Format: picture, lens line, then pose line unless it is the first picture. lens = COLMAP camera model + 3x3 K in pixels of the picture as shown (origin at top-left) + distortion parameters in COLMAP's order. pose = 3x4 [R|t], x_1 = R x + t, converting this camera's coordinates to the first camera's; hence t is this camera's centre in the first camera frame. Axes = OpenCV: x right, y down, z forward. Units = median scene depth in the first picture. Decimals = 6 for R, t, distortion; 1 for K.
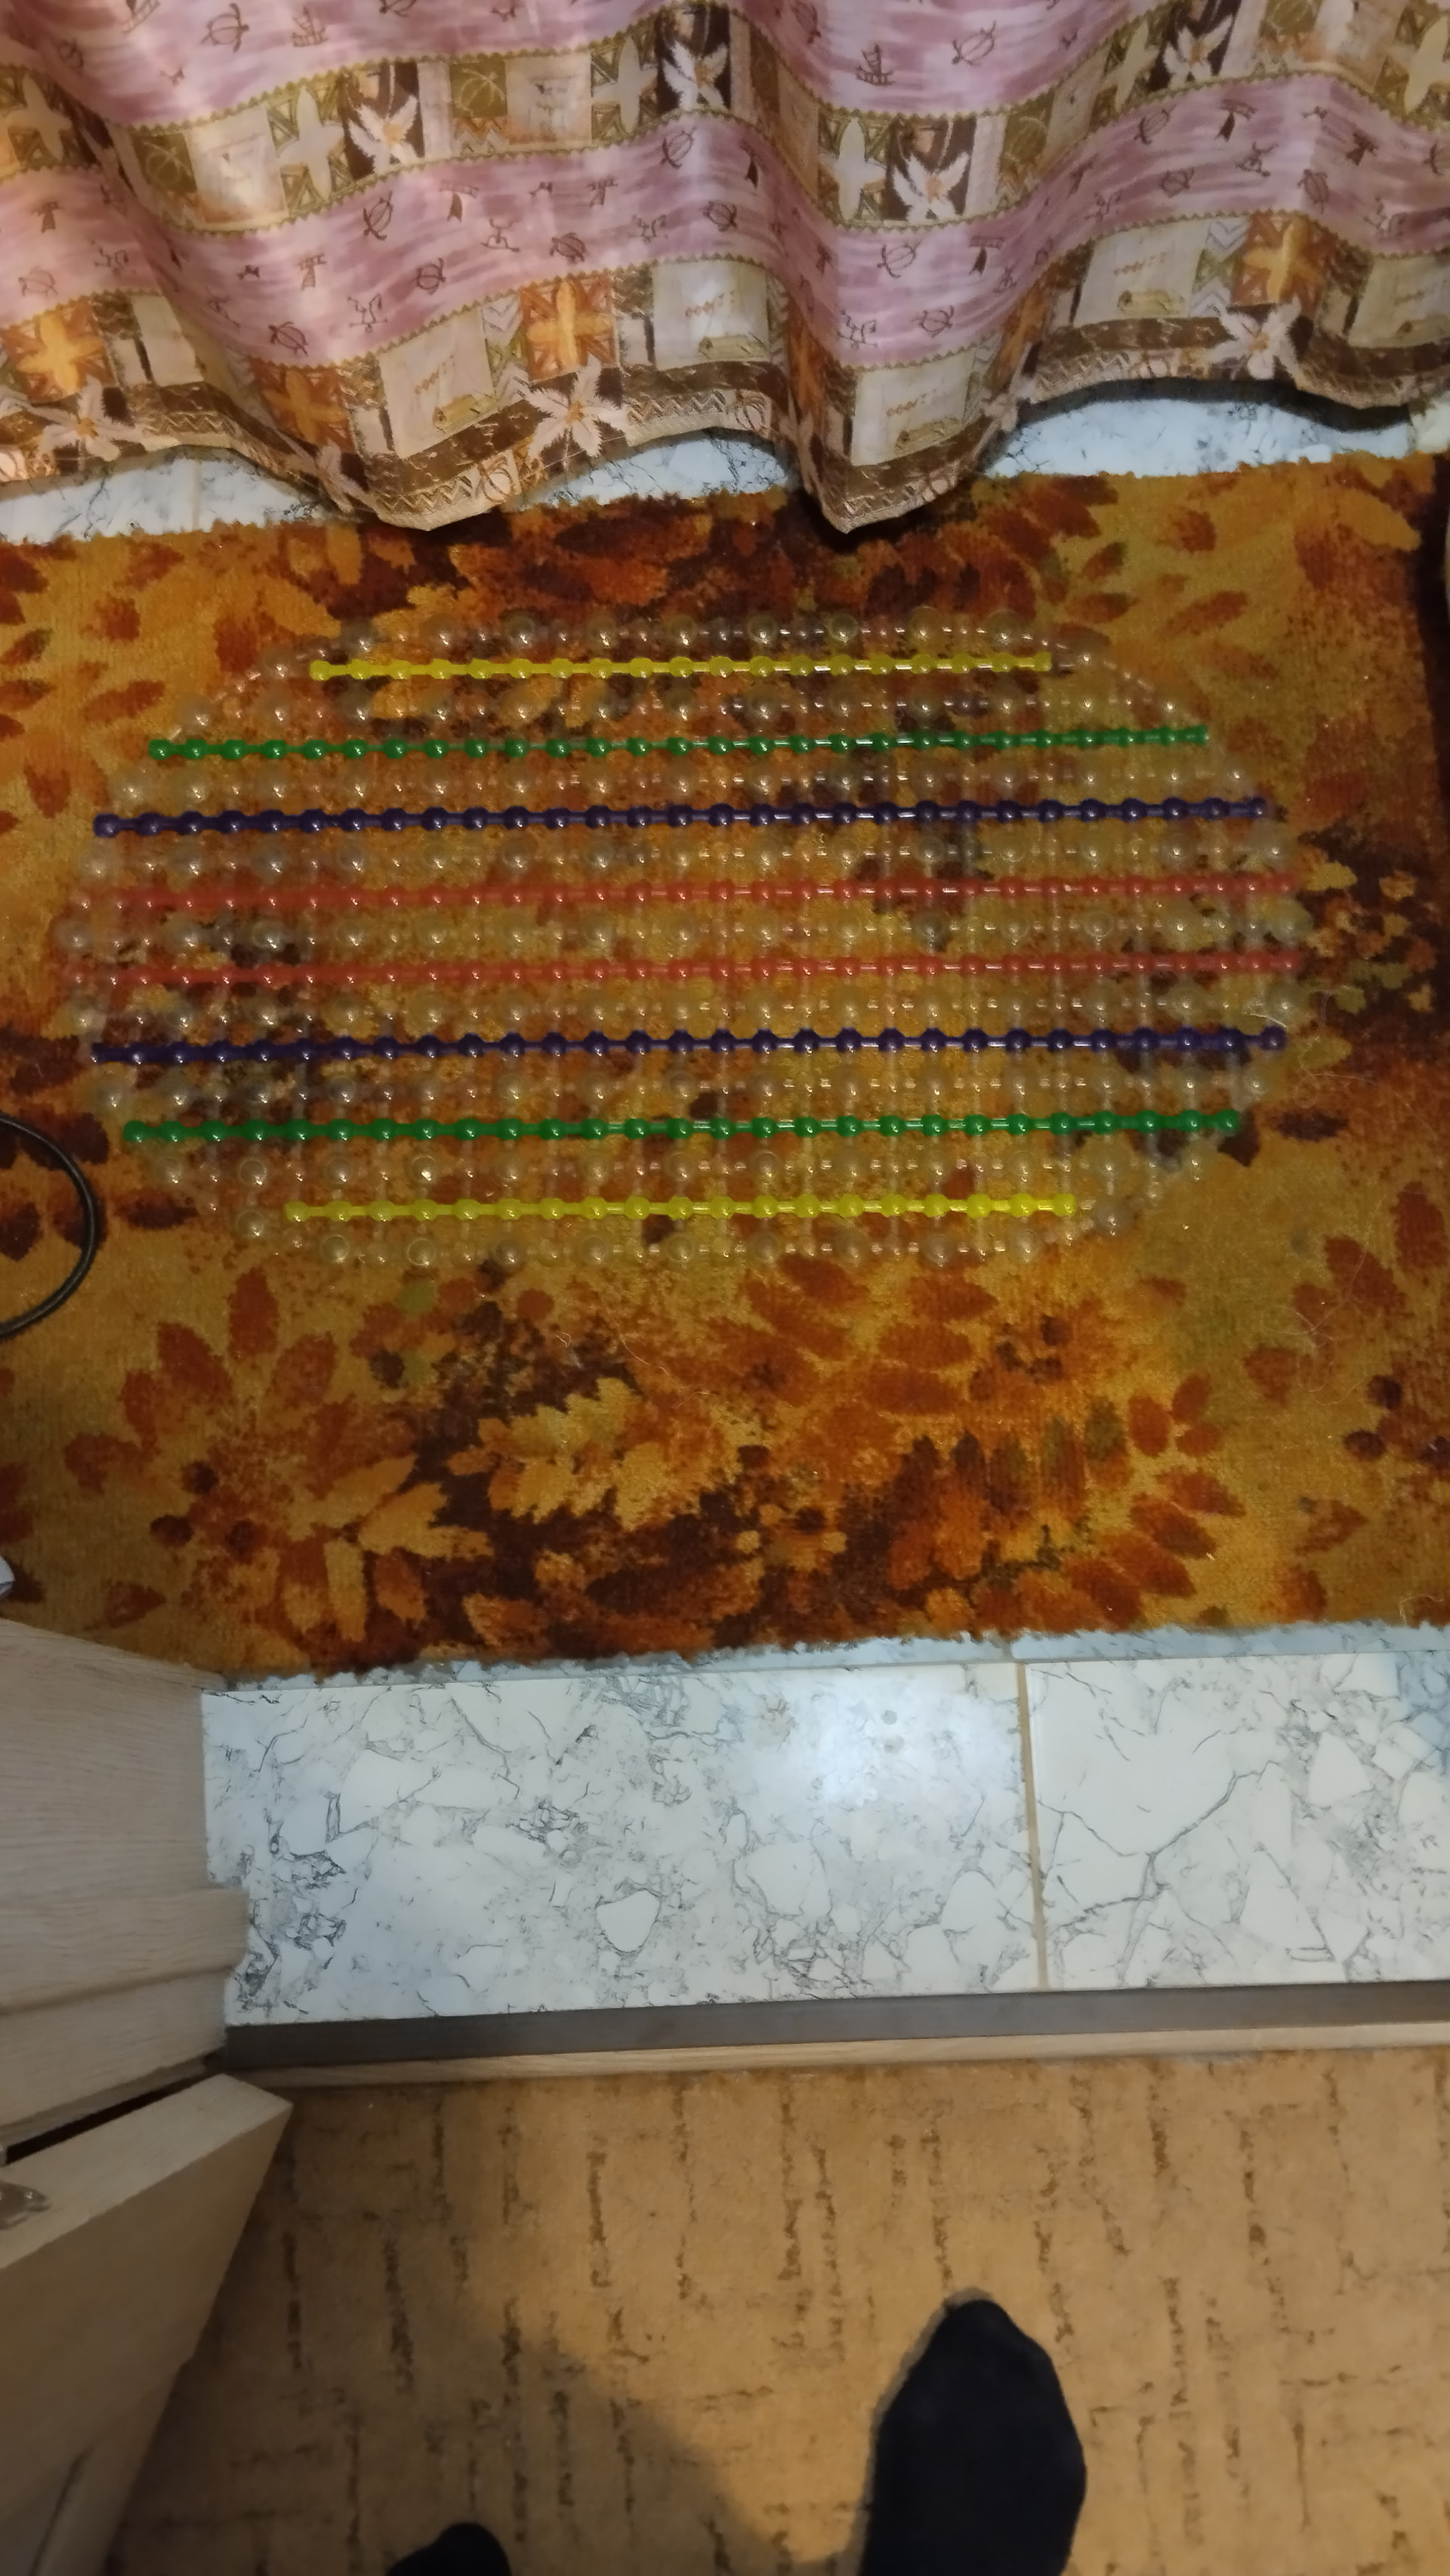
lens RADIAL K [[2108.5, 0, 719.3], [0, 2108.5, 1286.4], [0, 0, 1]] dist [0.095831, -0.192130]
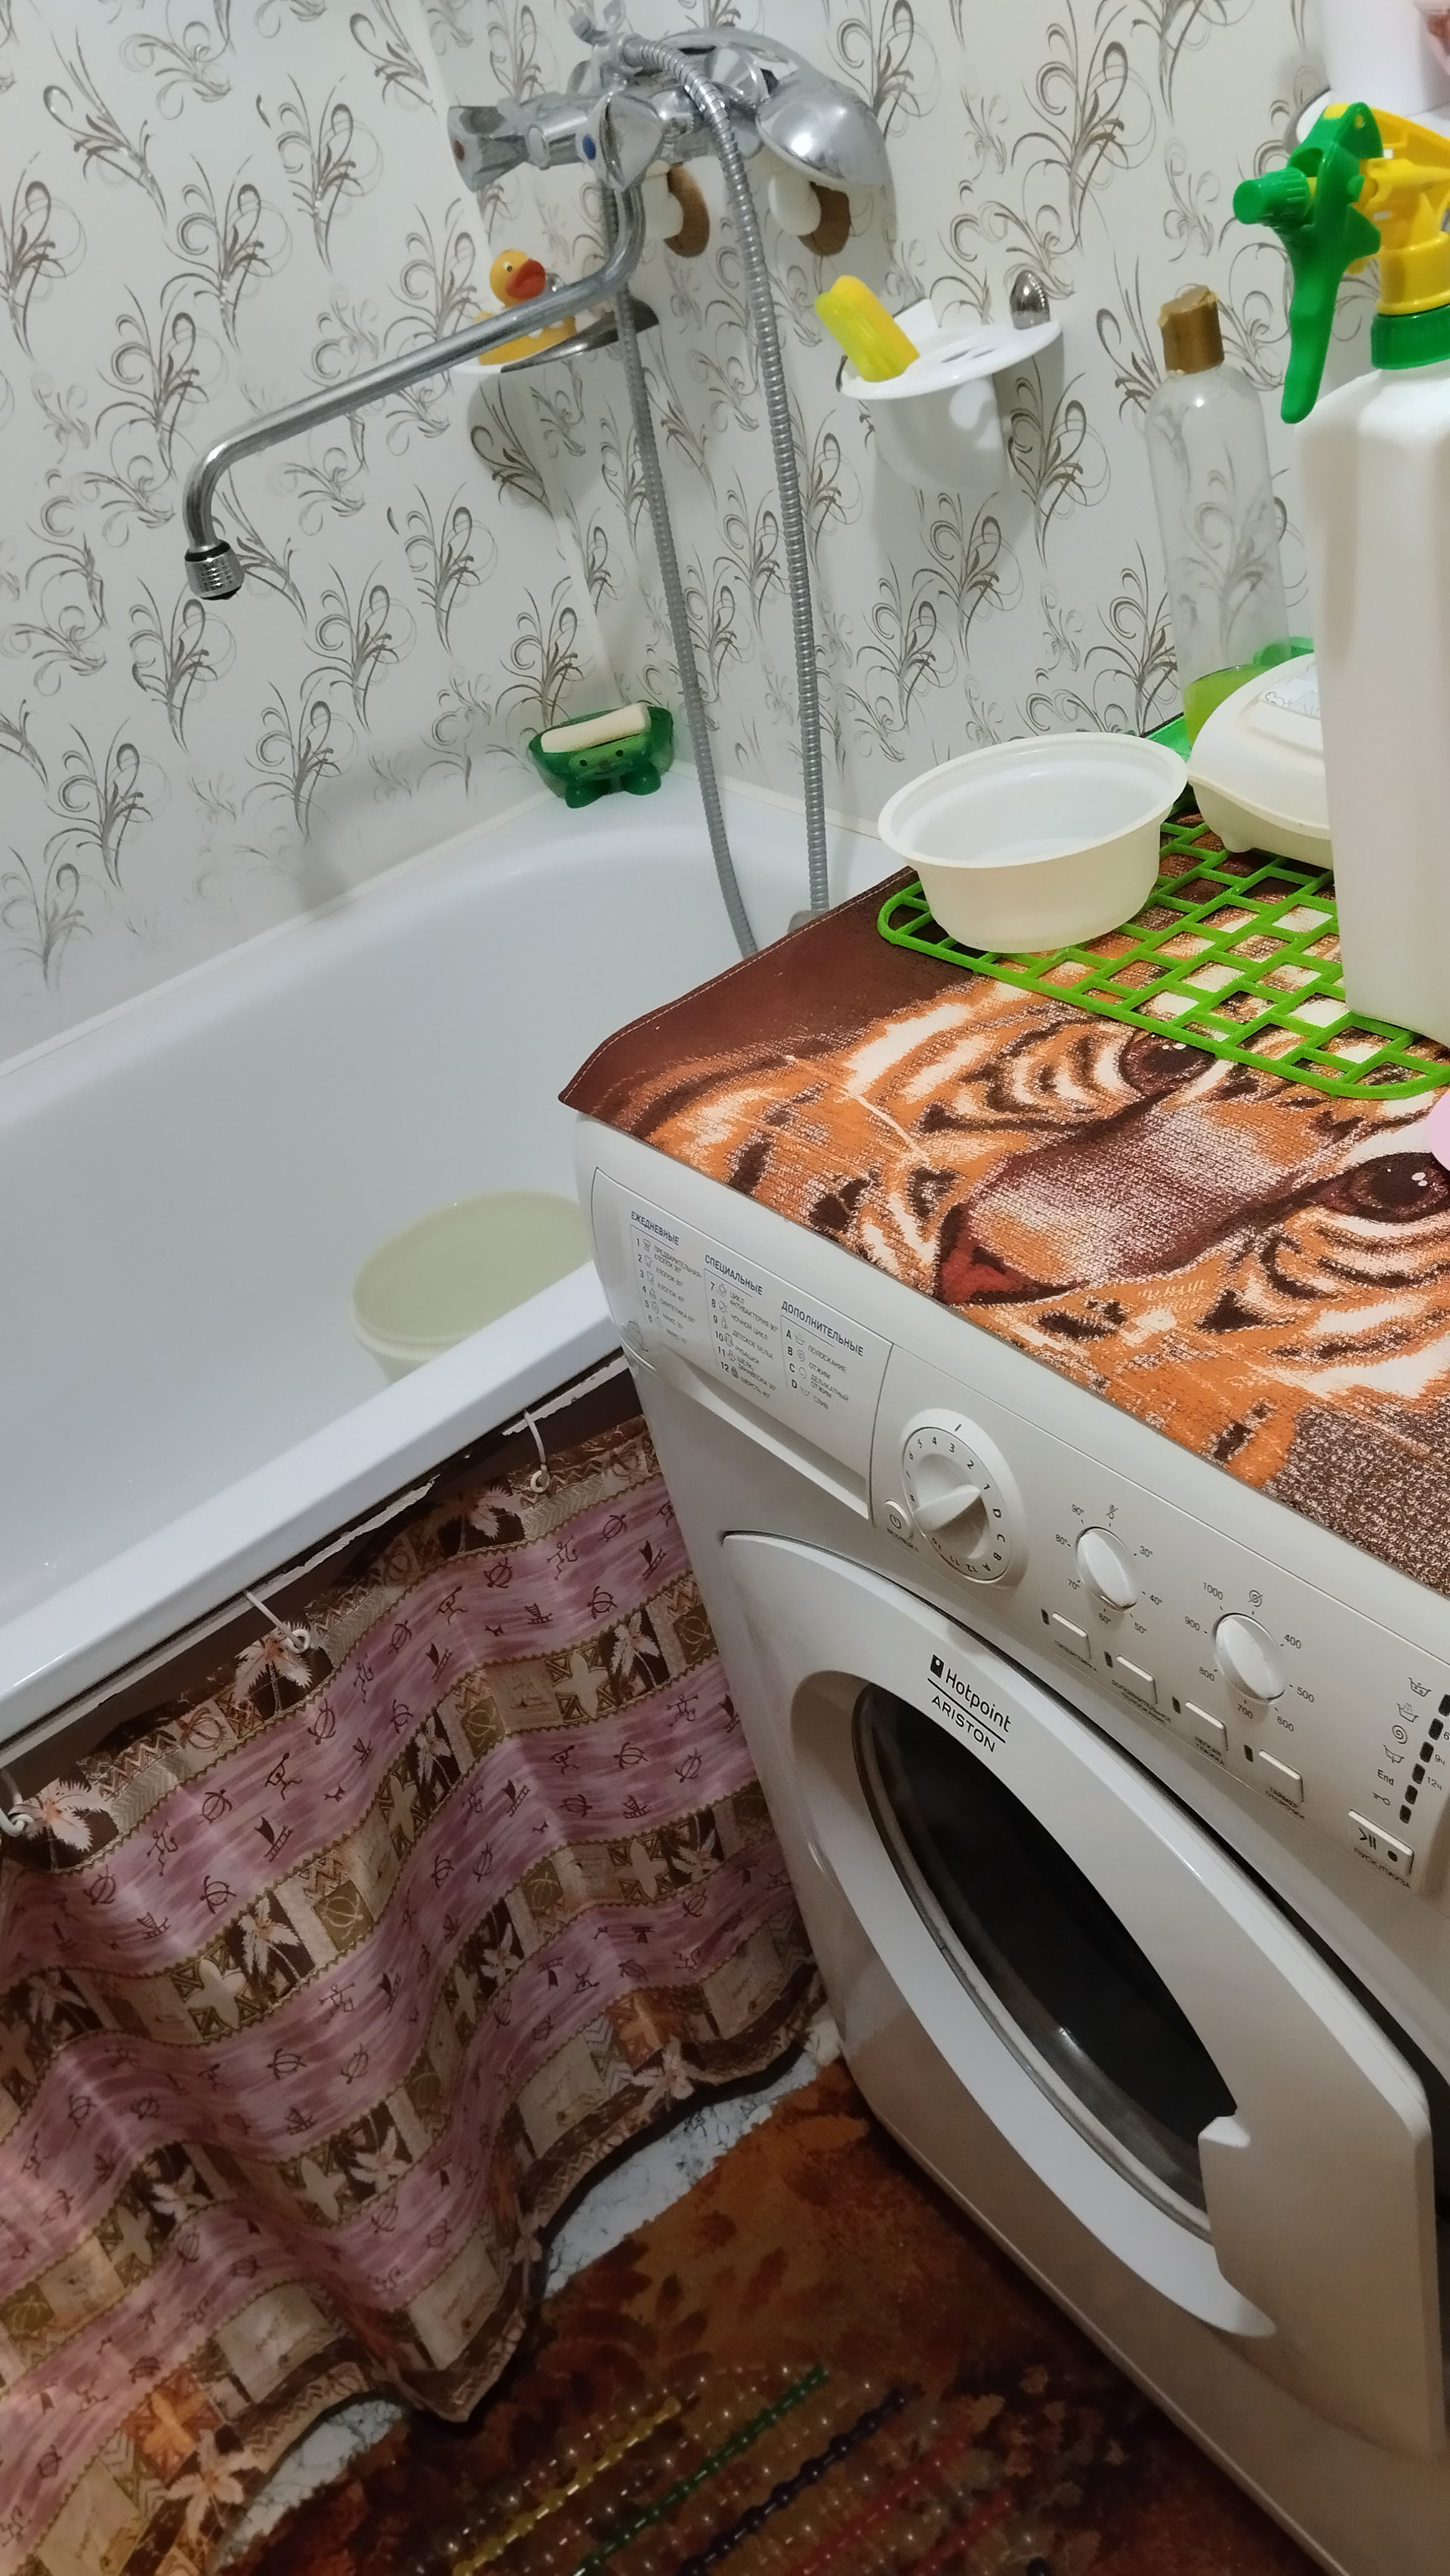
lens RADIAL K [[2108.5, 0, 719.3], [0, 2108.5, 1286.4], [0, 0, 1]] dist [0.095831, -0.192130]
pose [[0.811699, -0.458521, 0.361807, 0.034727], [0.580526, 0.565138, -0.586181, 0.052734], [0.064305, 0.685841, 0.724905, -0.244042]]
